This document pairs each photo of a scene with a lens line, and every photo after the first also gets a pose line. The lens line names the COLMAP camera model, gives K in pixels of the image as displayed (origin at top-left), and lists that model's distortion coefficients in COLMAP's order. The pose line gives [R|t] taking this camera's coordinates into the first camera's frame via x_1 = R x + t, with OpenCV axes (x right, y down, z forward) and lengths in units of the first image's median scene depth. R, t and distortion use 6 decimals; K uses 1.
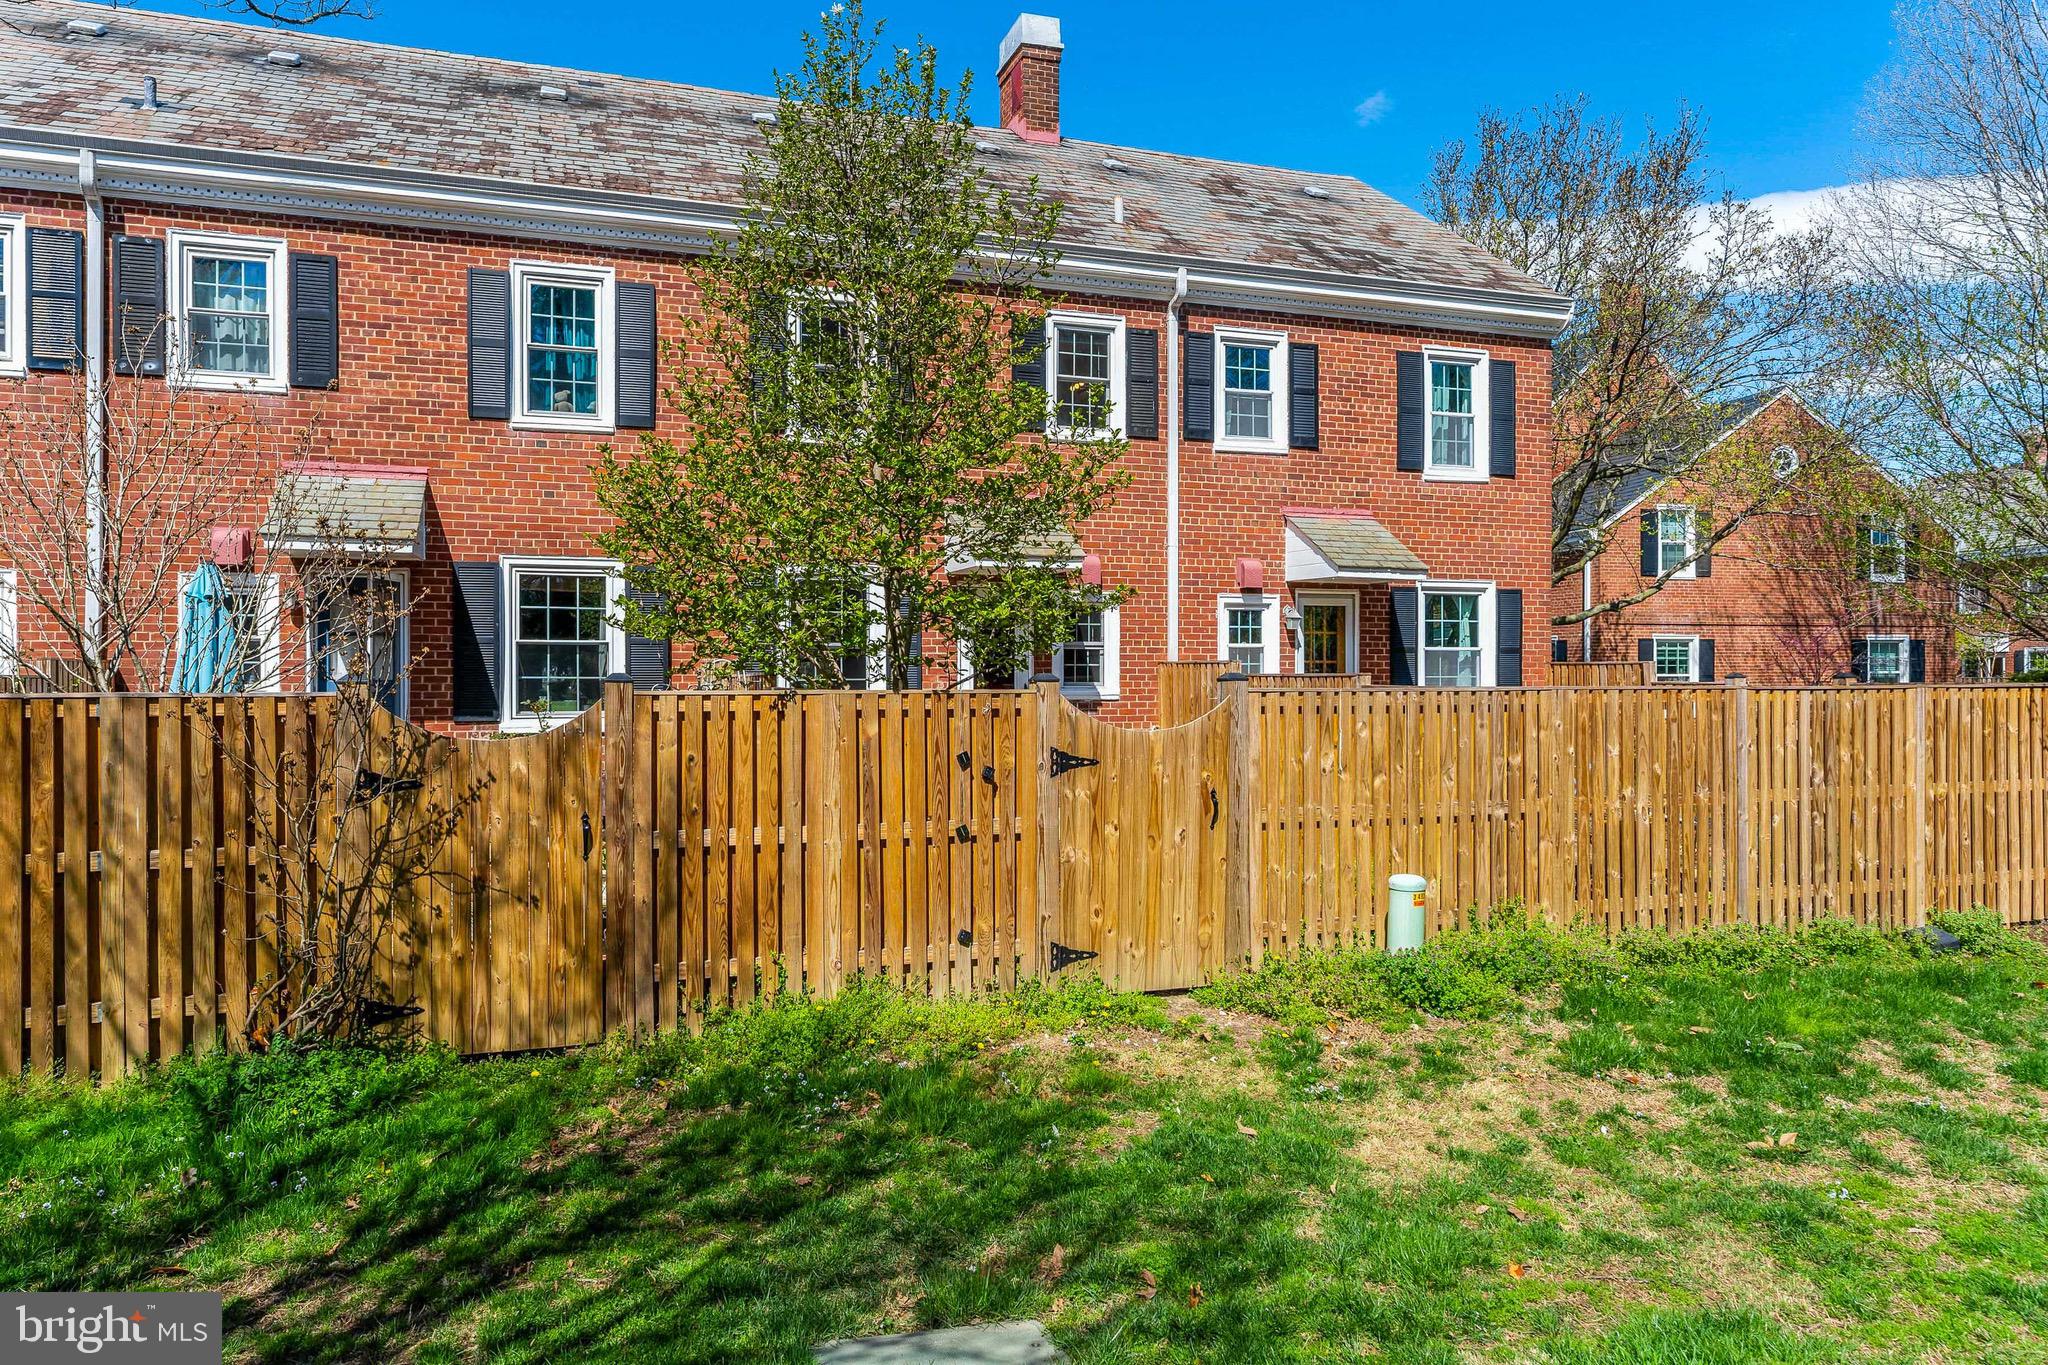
lens RADIAL K [[1284.8, 0, 1021.5], [0, 1284.8, 682.5], [0, 0, 1]] dist [-0.002855, -0.002733]
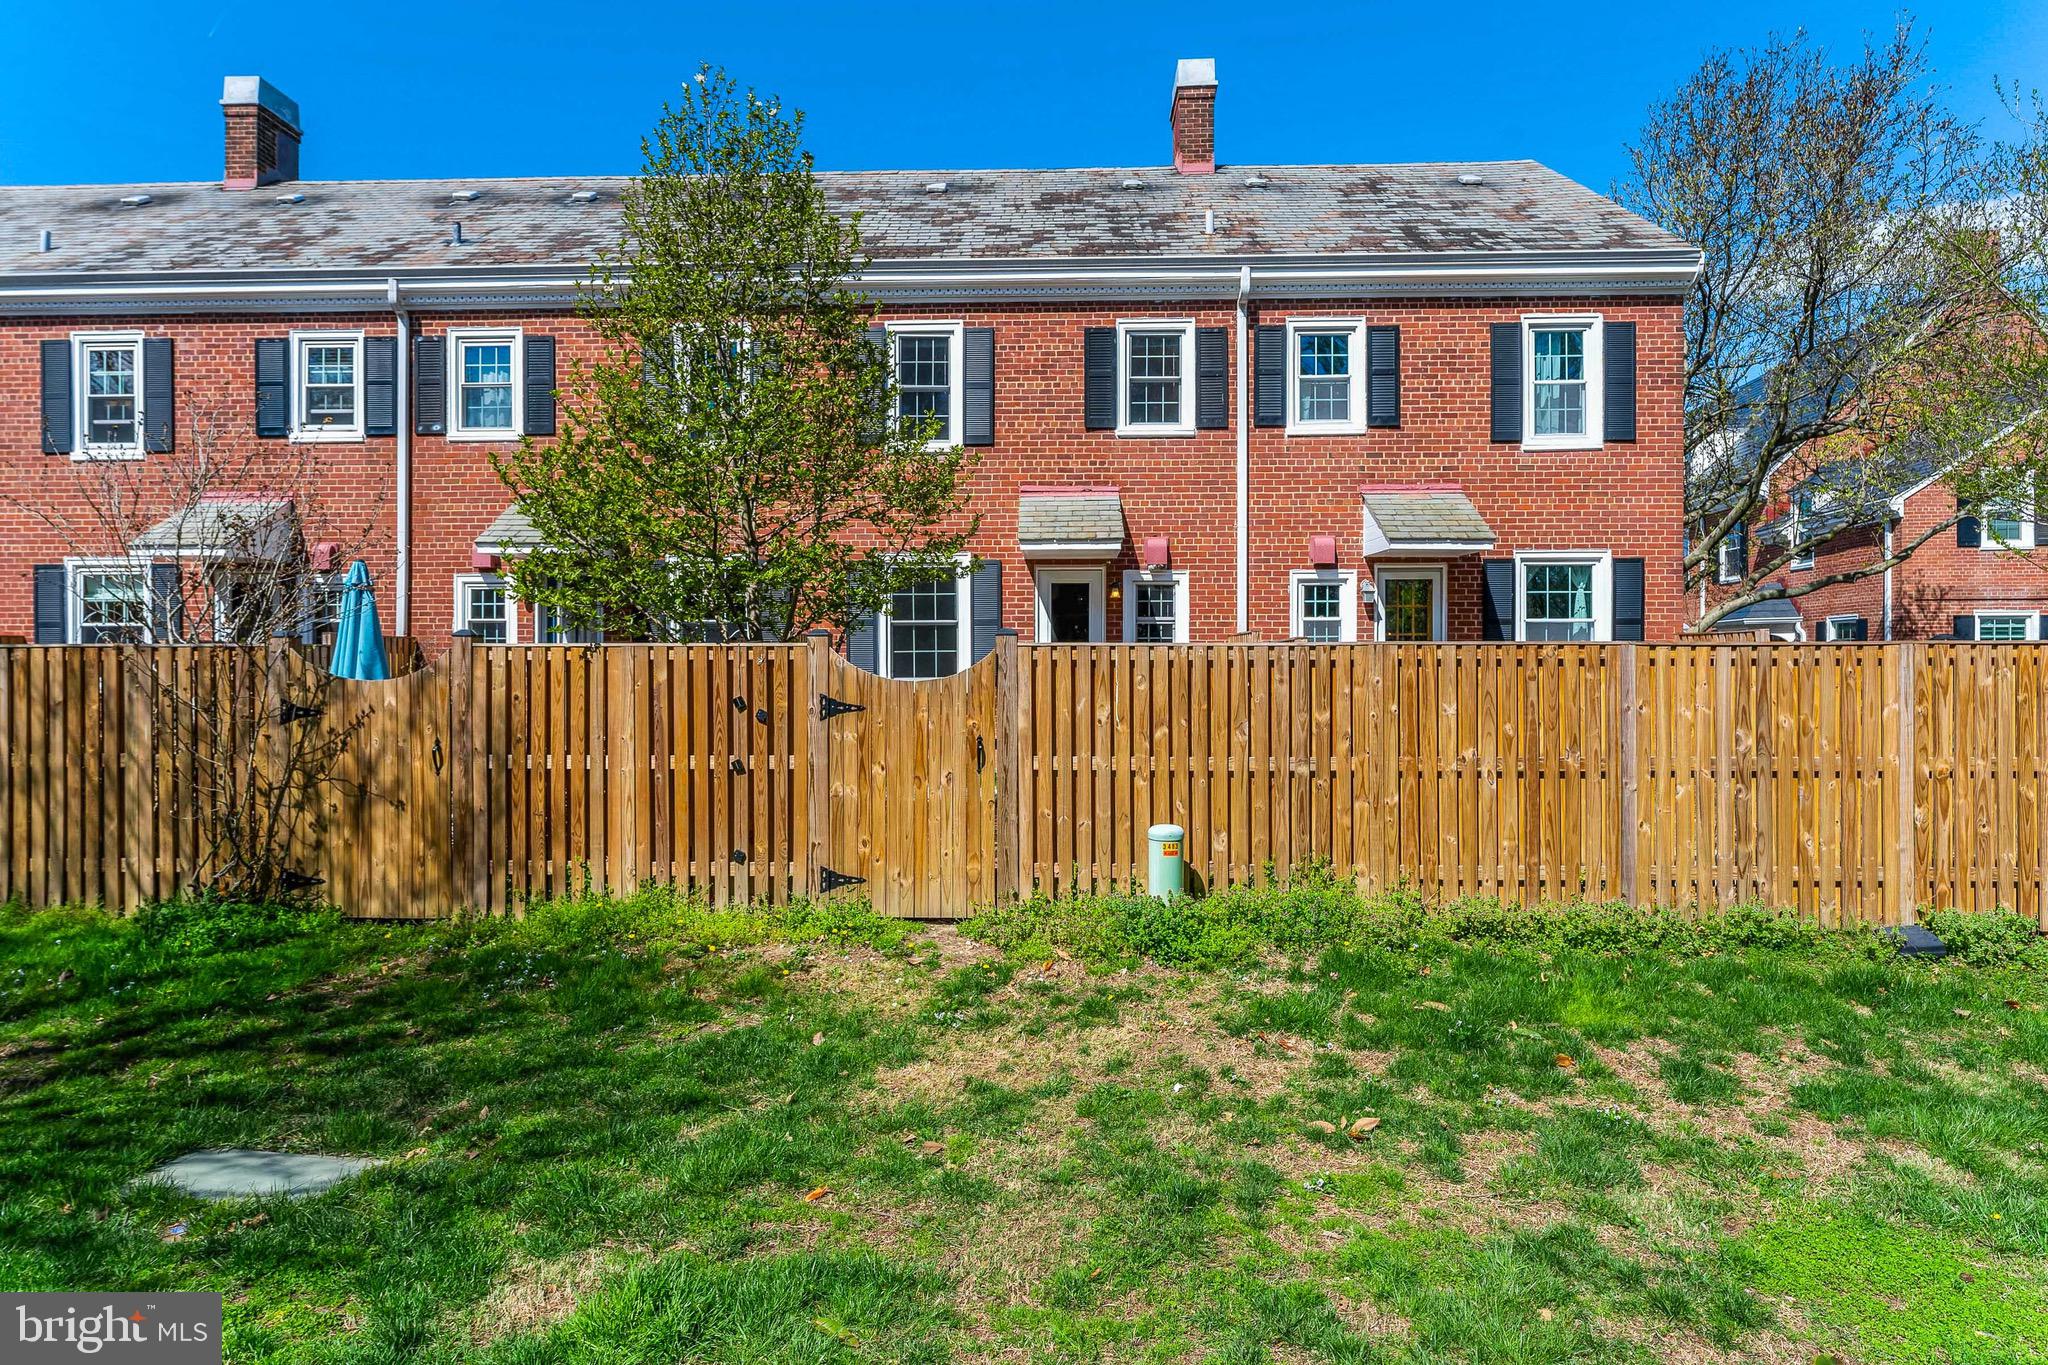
lens RADIAL K [[1092.9, 0, 1026.6], [0, 1092.9, 672.2], [0, 0, 1]] dist [-0.005006, -0.000786]
pose [[0.937630, 0.001850, -0.347631, 0.329561], [-0.001876, 0.999998, 0.000262, 0.019048], [0.347631, 0.000406, 0.937631, 0.099776]]
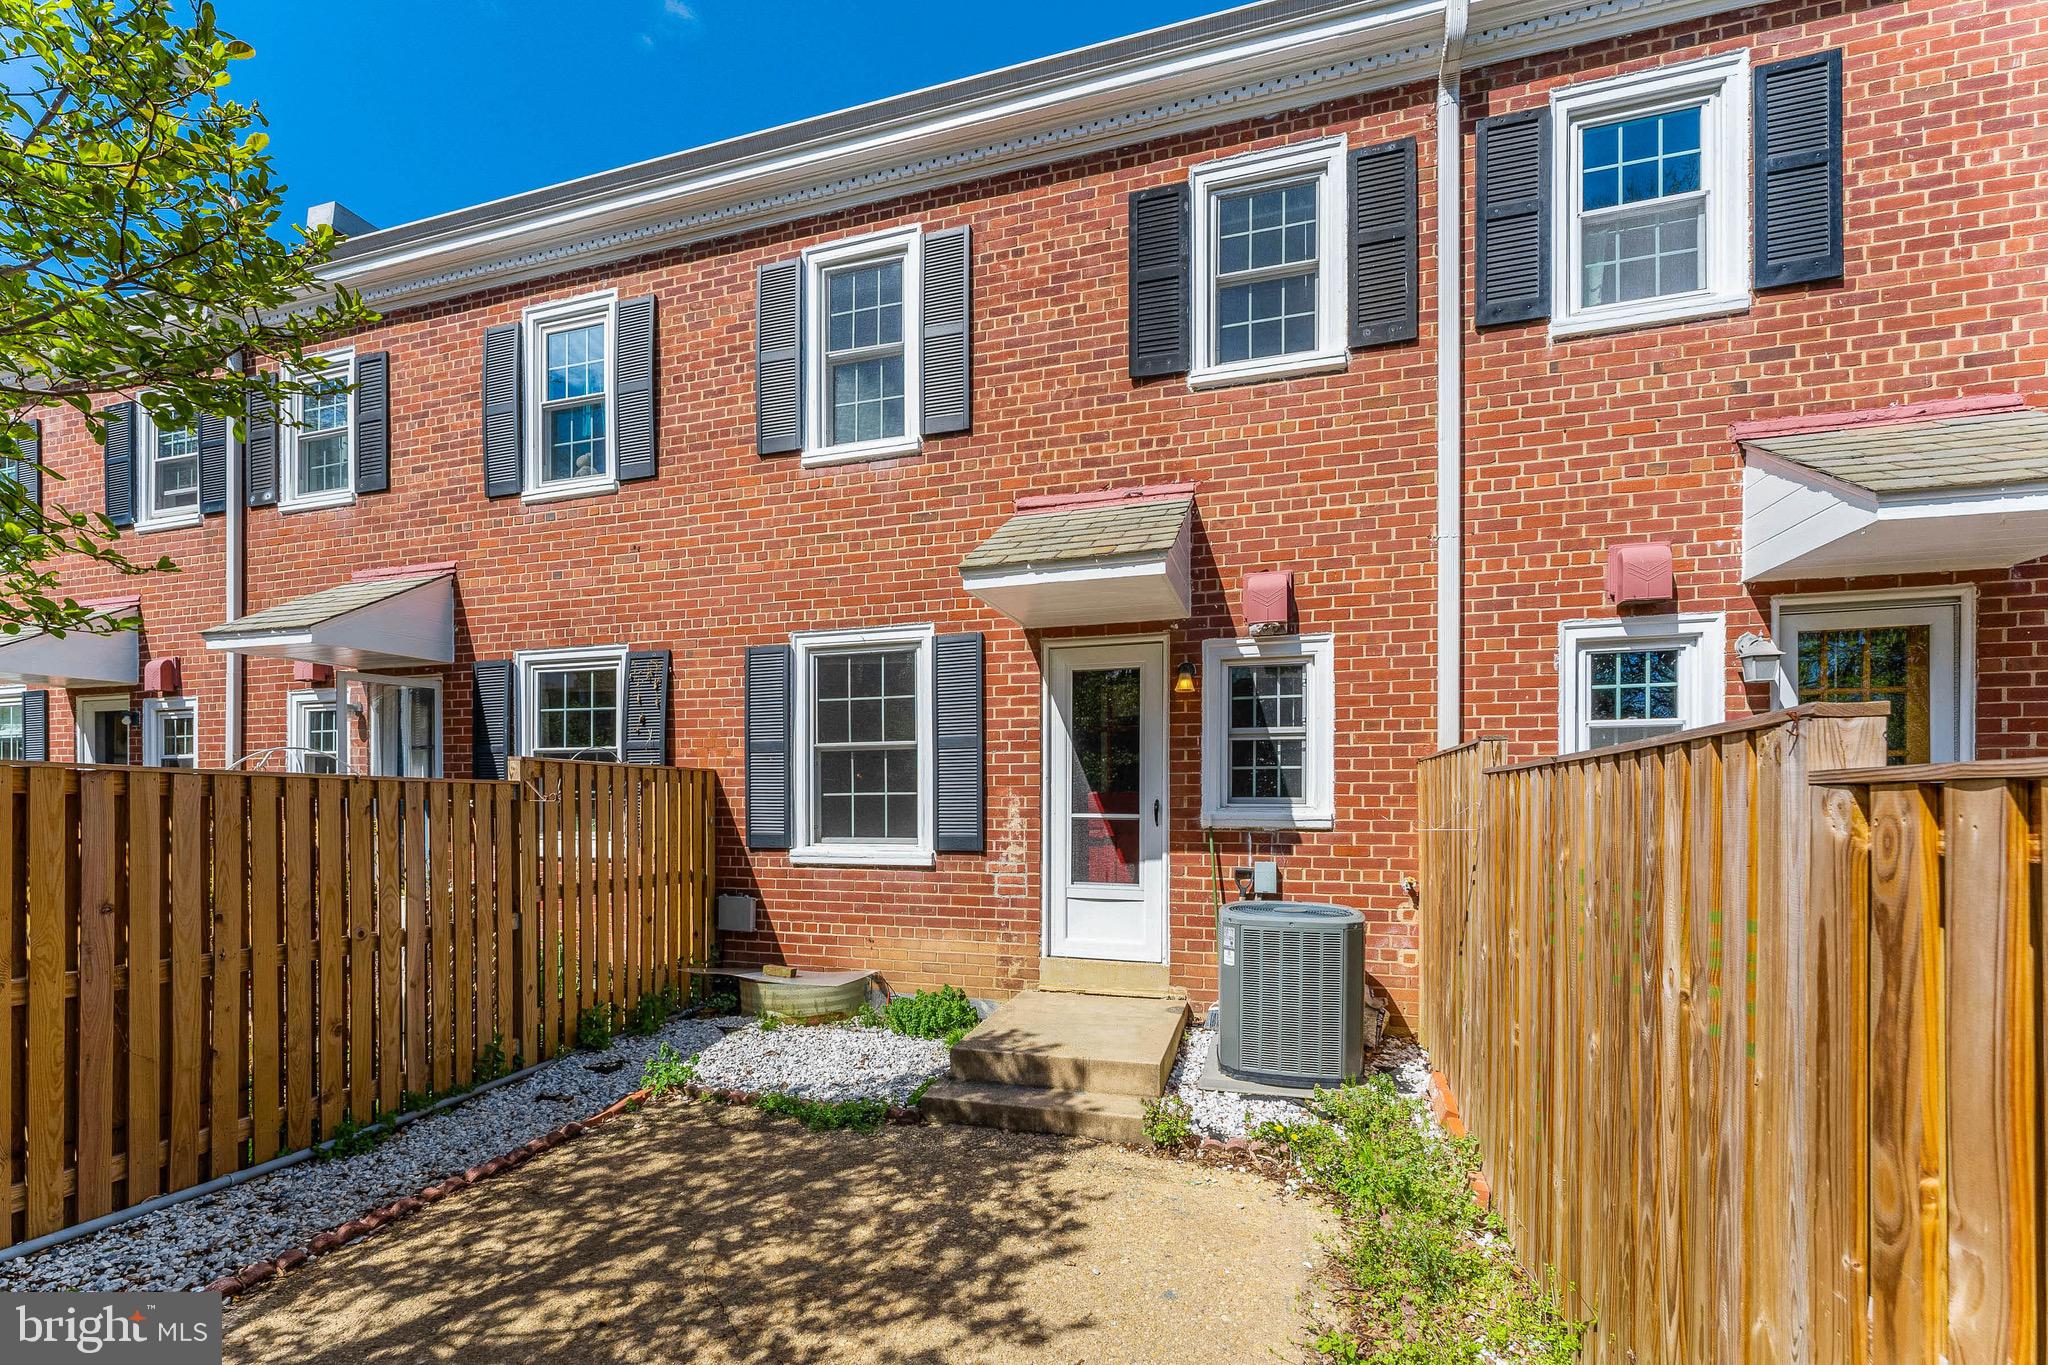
lens RADIAL K [[843.4, 0, 1027.6], [0, 843.4, 805.0], [0, 0, 1]] dist [0.000917, 0.000261]
pose [[0.816729, 0.001034, -0.577021, 0.217961], [-0.003700, 0.999987, -0.003444, 0.006013], [0.577010, 0.004947, 0.816722, 0.765040]]
